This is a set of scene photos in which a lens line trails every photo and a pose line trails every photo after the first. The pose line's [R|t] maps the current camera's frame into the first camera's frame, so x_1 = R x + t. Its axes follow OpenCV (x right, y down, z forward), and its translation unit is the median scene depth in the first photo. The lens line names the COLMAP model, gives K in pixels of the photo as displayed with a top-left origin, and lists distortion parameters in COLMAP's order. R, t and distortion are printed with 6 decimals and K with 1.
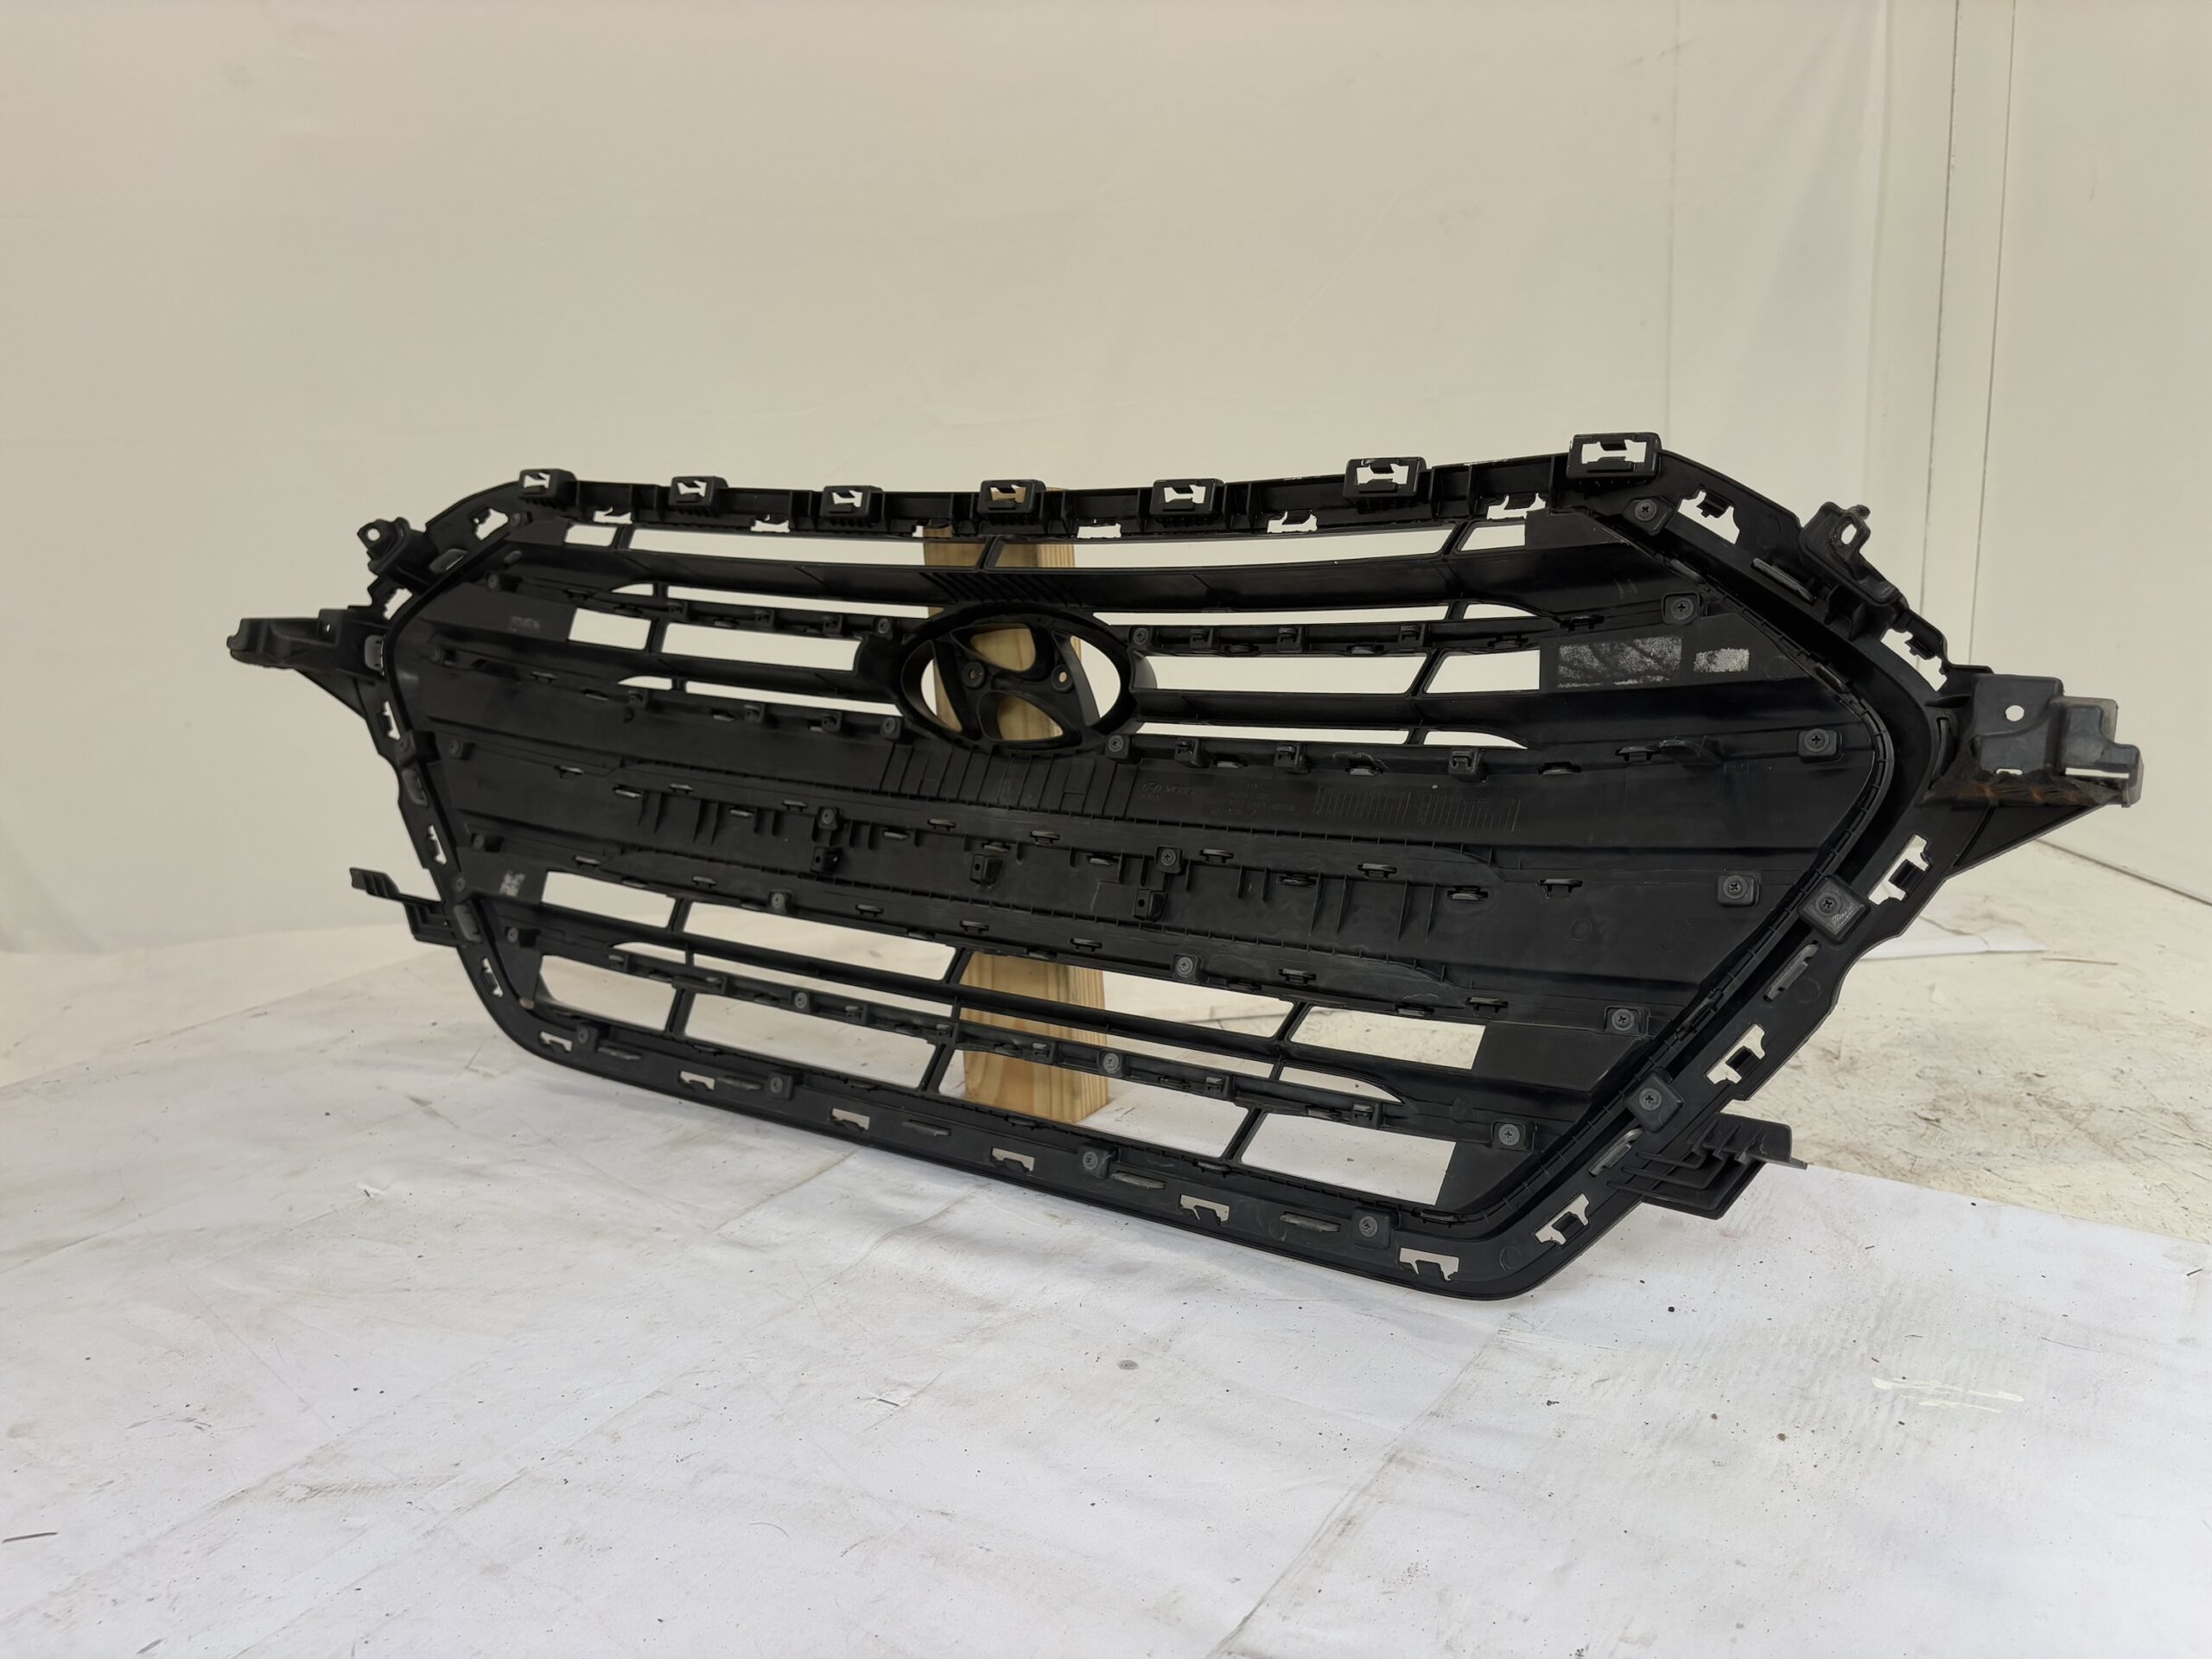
lens RADIAL K [[1695.7, 0, 1080.2], [0, 1695.7, 788.4], [0, 0, 1]] dist [0.036656, -0.004459]
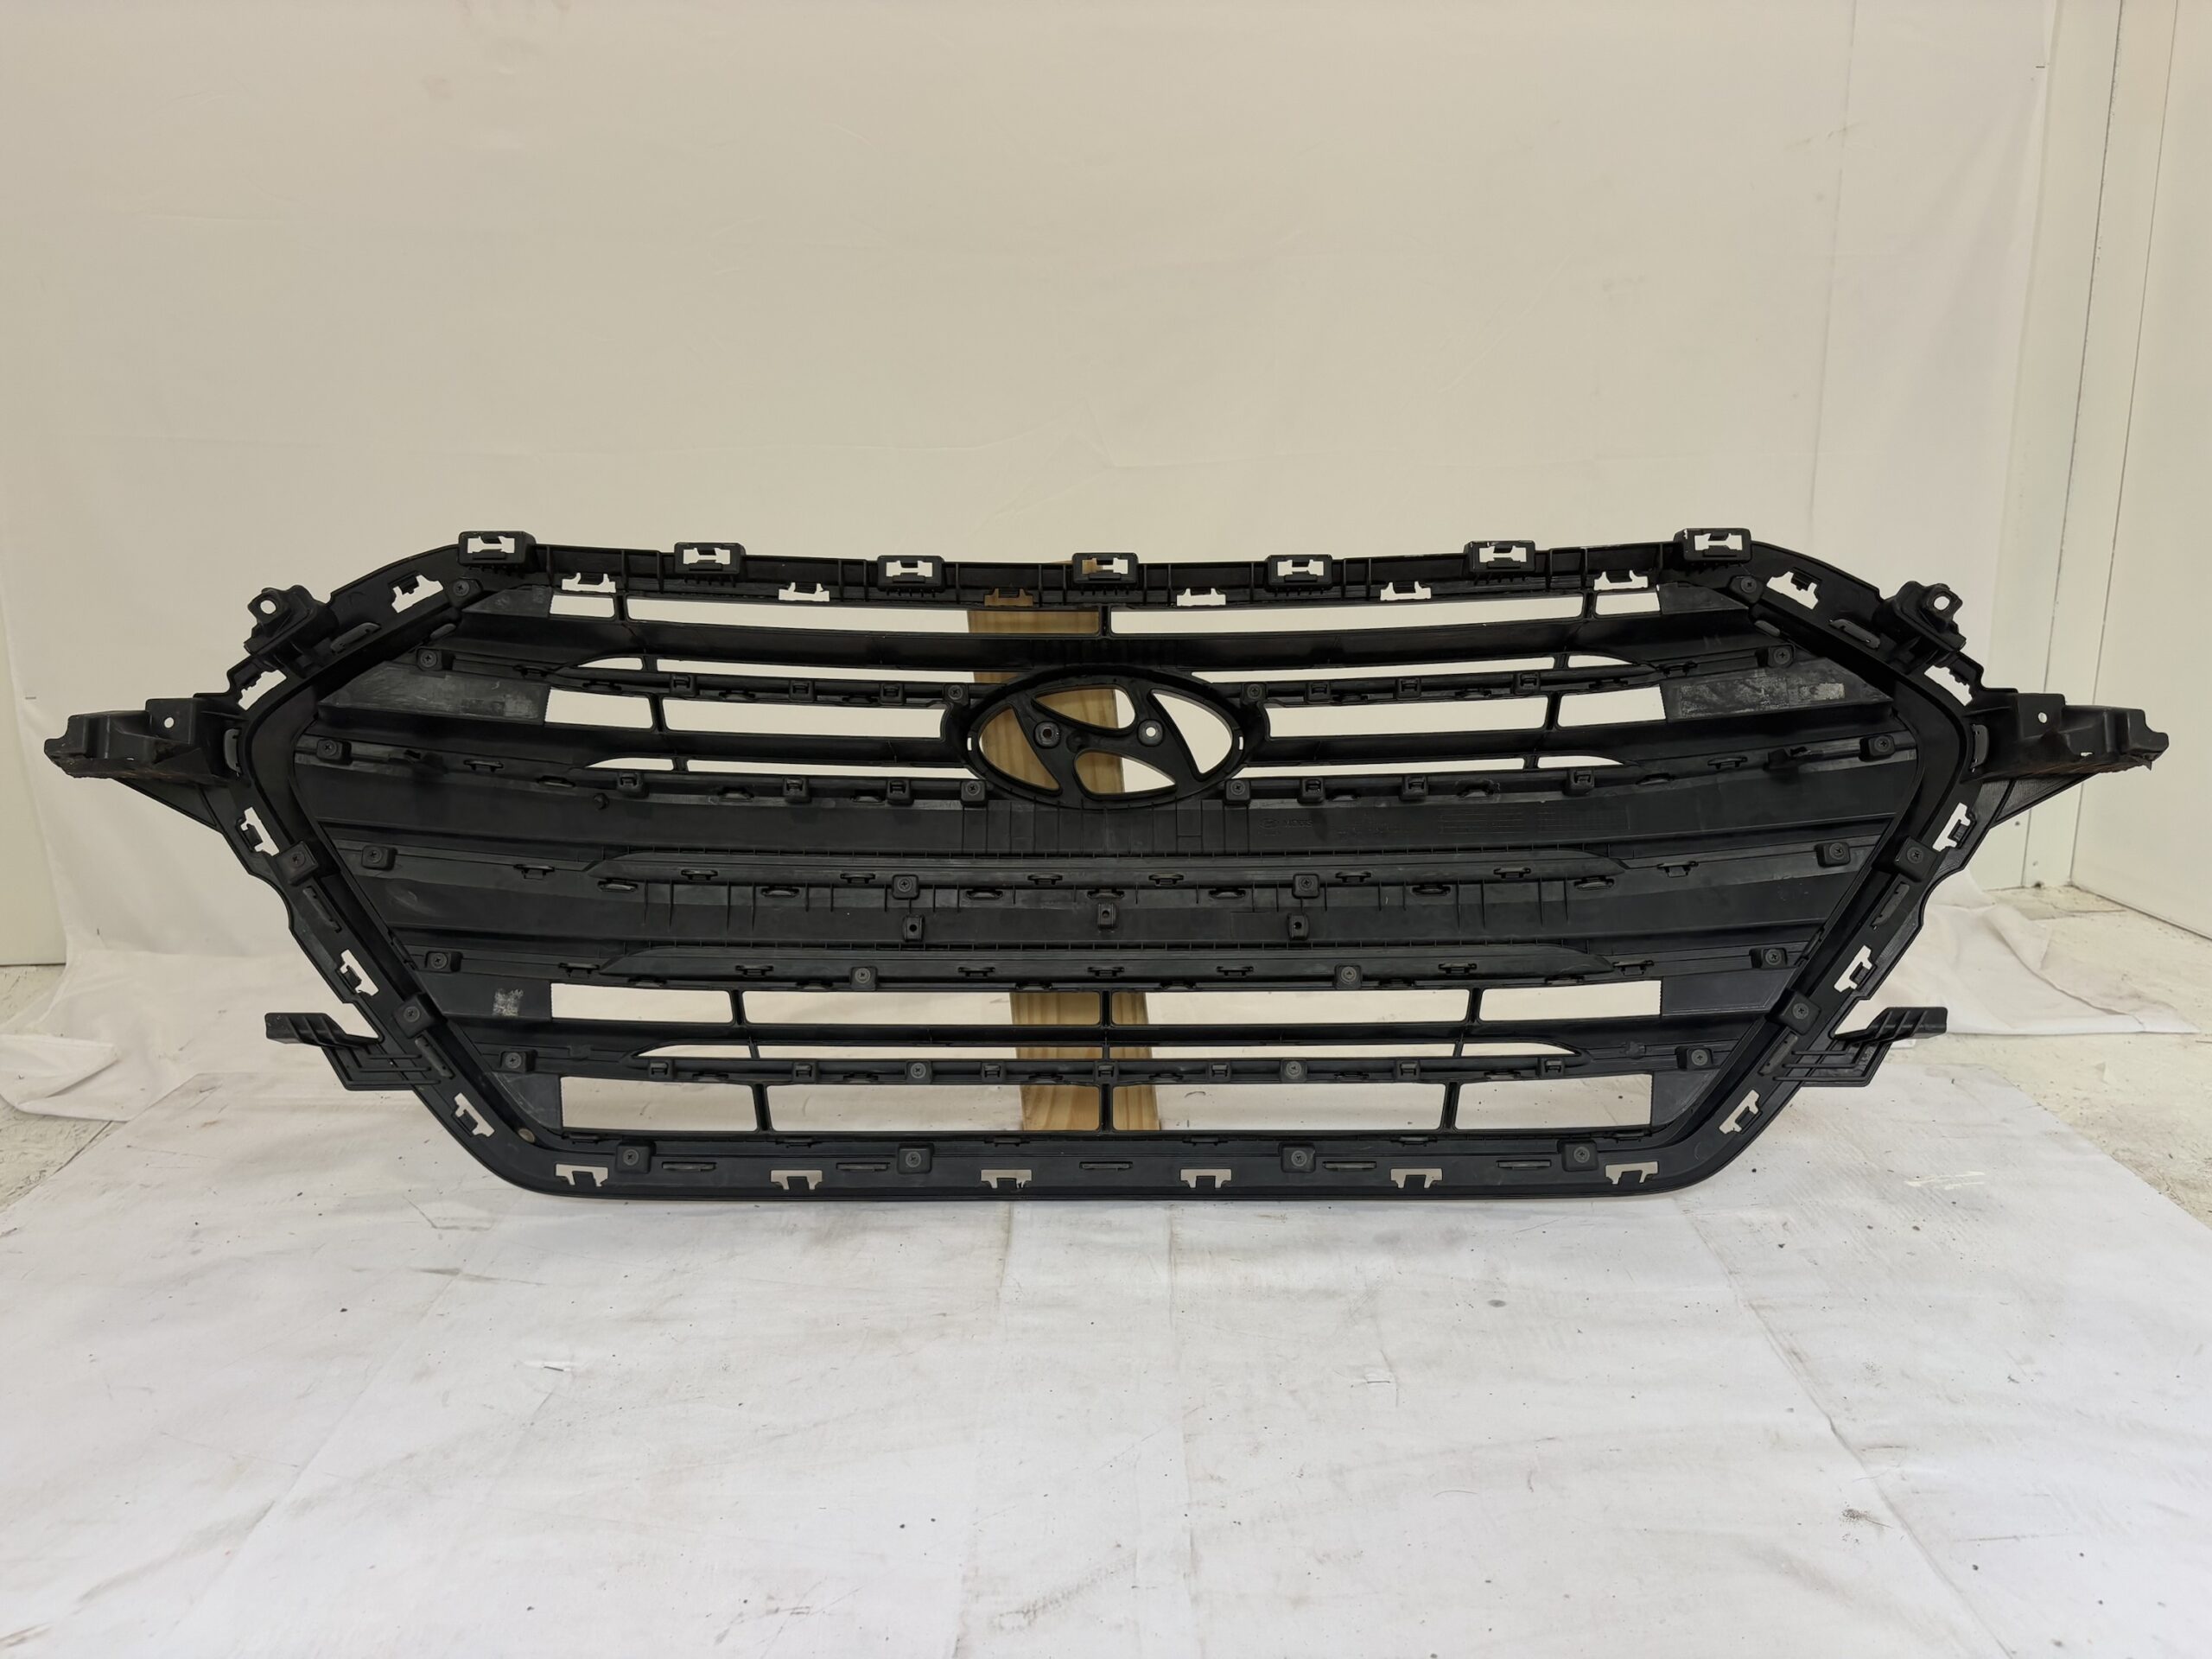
lens RADIAL K [[1695.7, 0, 1080.2], [0, 1695.7, 788.4], [0, 0, 1]] dist [0.036656, -0.004459]
pose [[0.830259, -0.070863, 0.552855, -0.675581], [0.084350, 0.996436, 0.001047, -0.035773], [-0.550959, 0.045764, 0.833277, 0.122835]]
